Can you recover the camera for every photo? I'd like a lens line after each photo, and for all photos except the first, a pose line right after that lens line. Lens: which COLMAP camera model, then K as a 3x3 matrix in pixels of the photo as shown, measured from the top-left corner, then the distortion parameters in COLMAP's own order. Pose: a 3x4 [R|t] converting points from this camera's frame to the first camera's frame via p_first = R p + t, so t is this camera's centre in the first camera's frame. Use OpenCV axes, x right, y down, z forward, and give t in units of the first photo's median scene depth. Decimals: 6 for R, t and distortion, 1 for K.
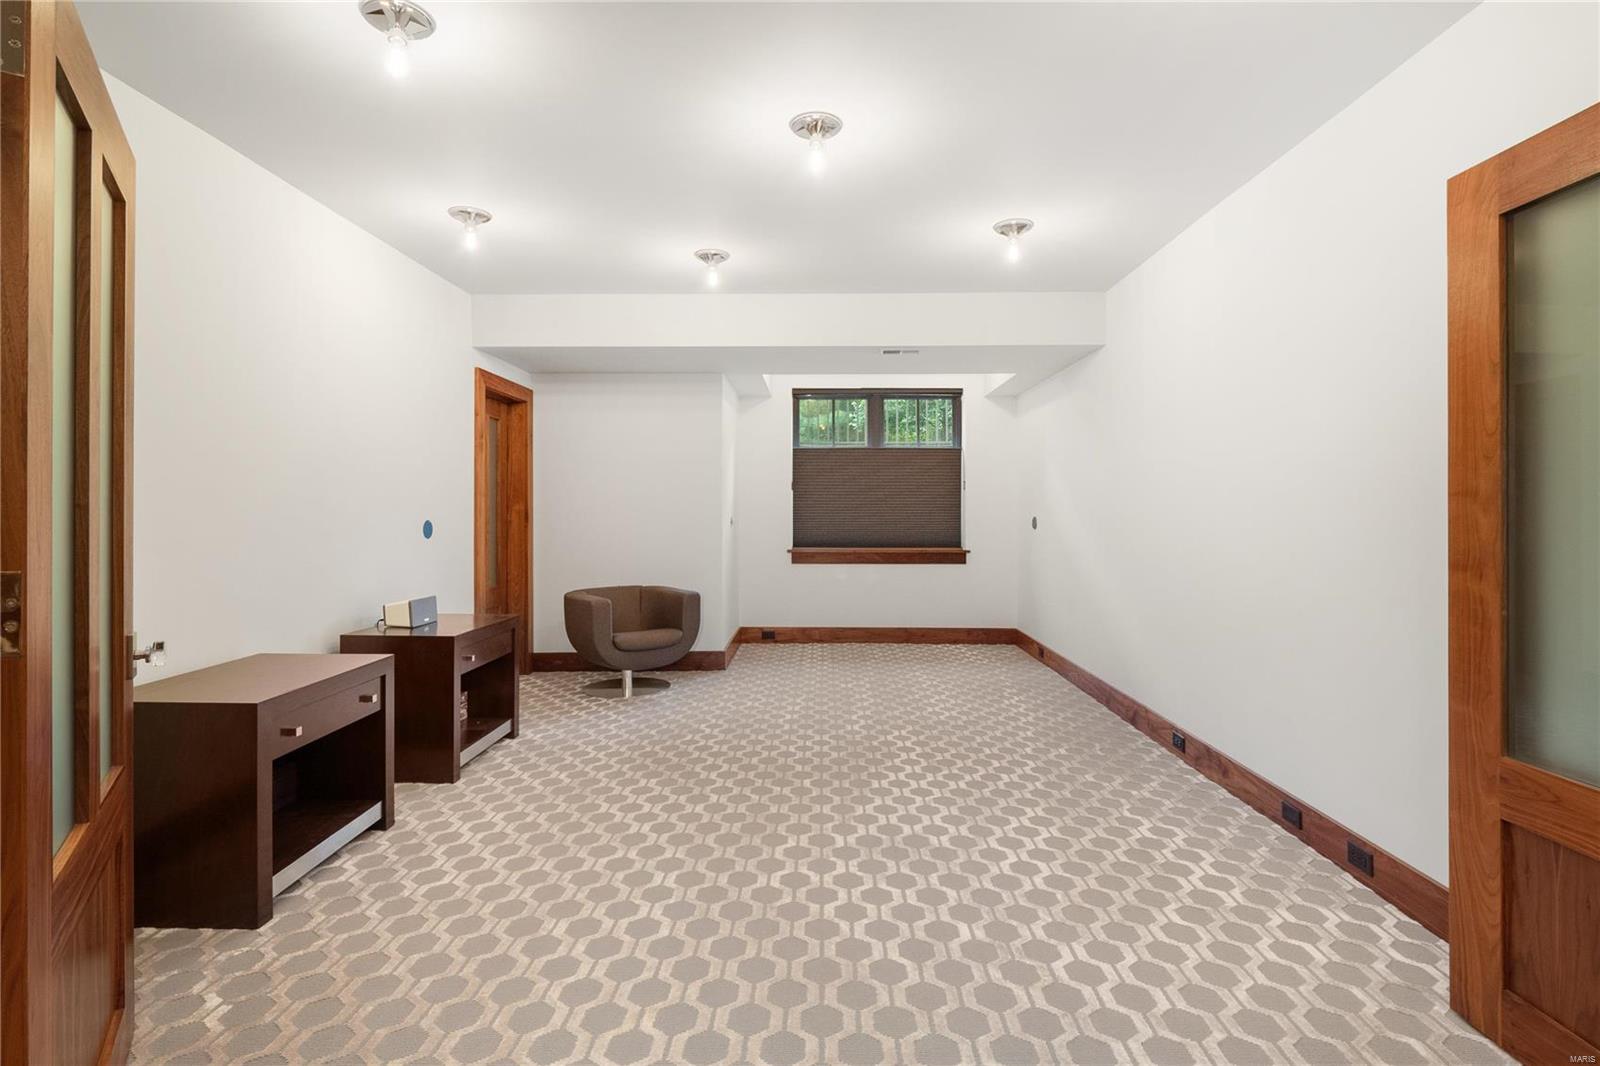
lens RADIAL K [[743.4, 0, 805.9], [0, 743.4, 515.5], [0, 0, 1]] dist [-0.030416, -0.000022]
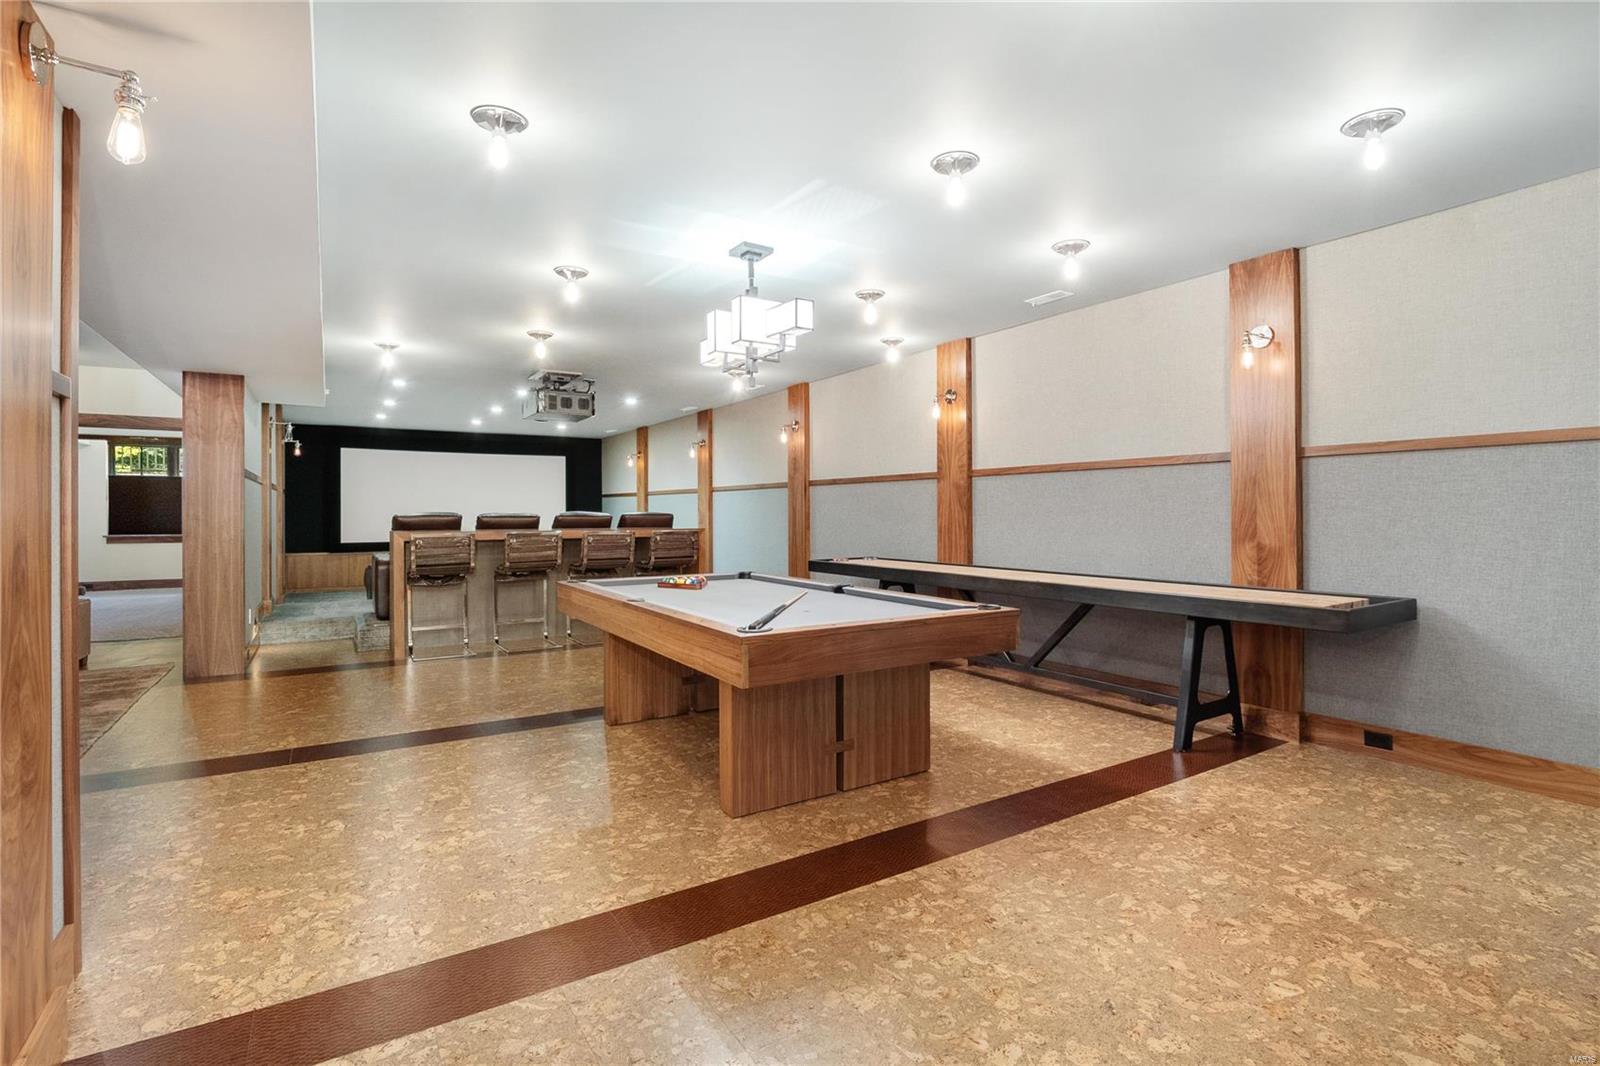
lens RADIAL K [[743.4, 0, 805.9], [0, 743.4, 515.5], [0, 0, 1]] dist [-0.030416, -0.000022]
pose [[0.826261, -0.003811, 0.563274, 0.372129], [0.004021, 0.999992, 0.000868, 0.005734], [-0.563273, 0.001548, 0.826270, -1.254158]]
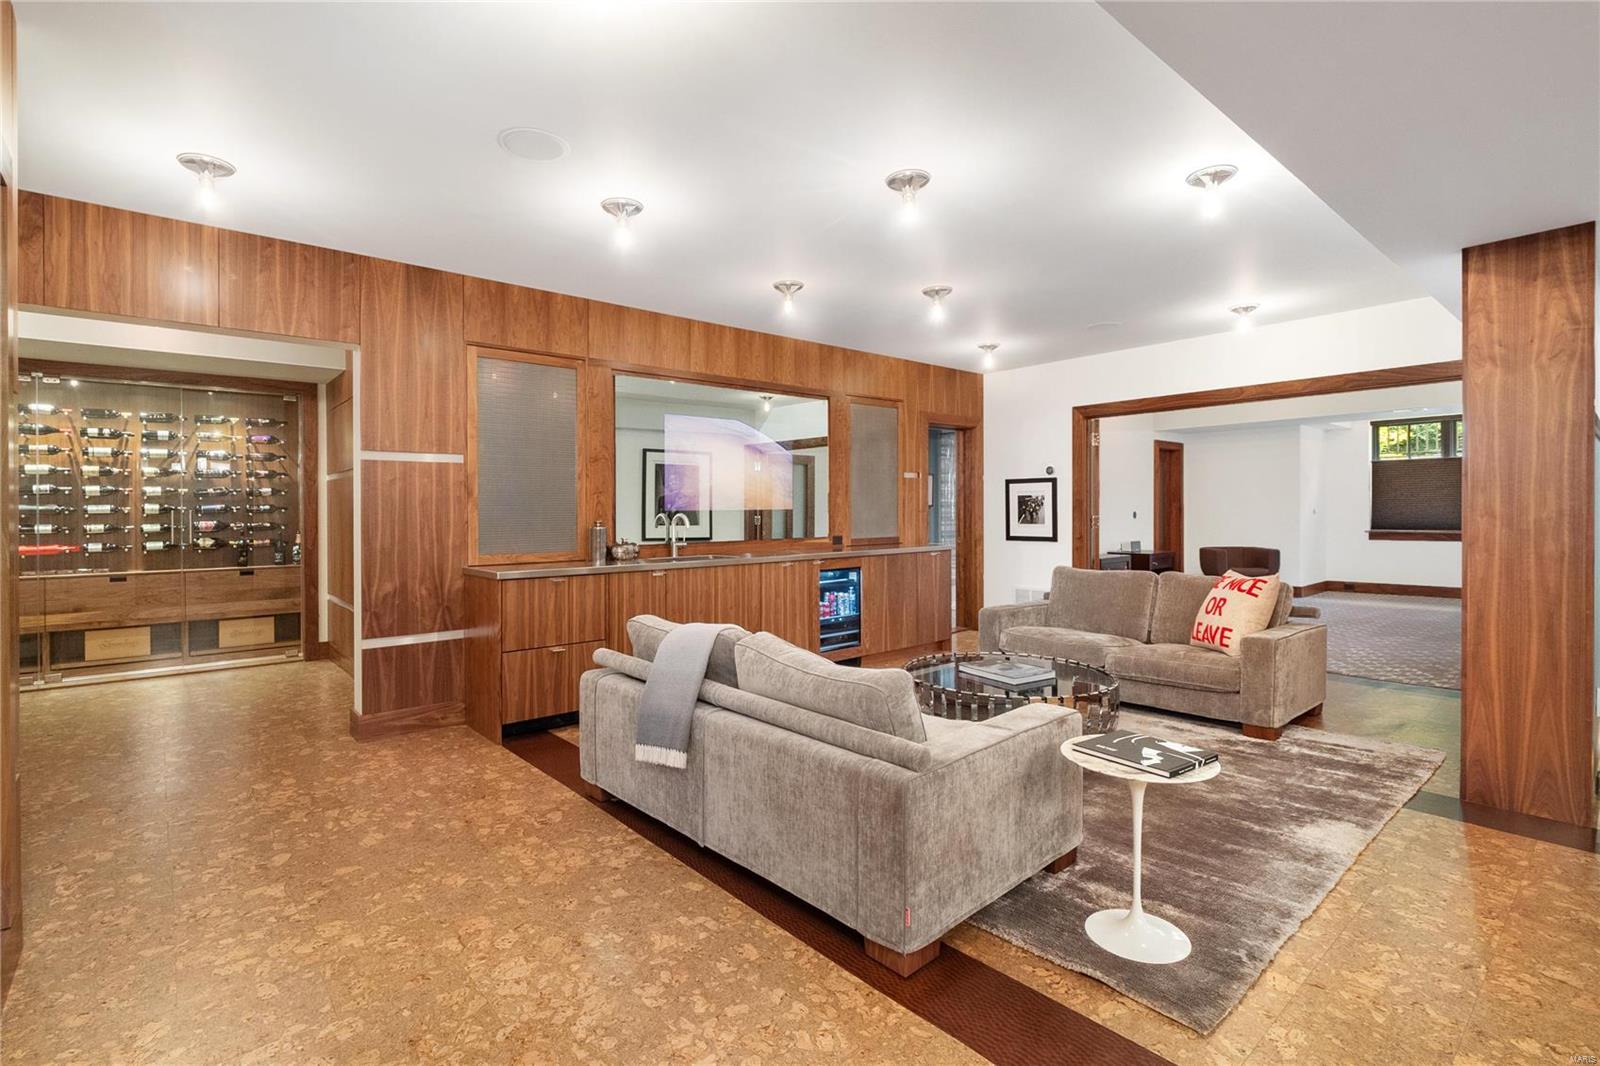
lens RADIAL K [[746.2, 0, 800.2], [0, 746.2, 517.5], [0, 0, 1]] dist [0.000173, -0.000278]
pose [[0.670566, 0.000583, -0.741850, 0.326050], [0.005776, 0.999965, 0.006007, 0.004628], [0.741827, -0.008313, 0.670539, -0.843270]]
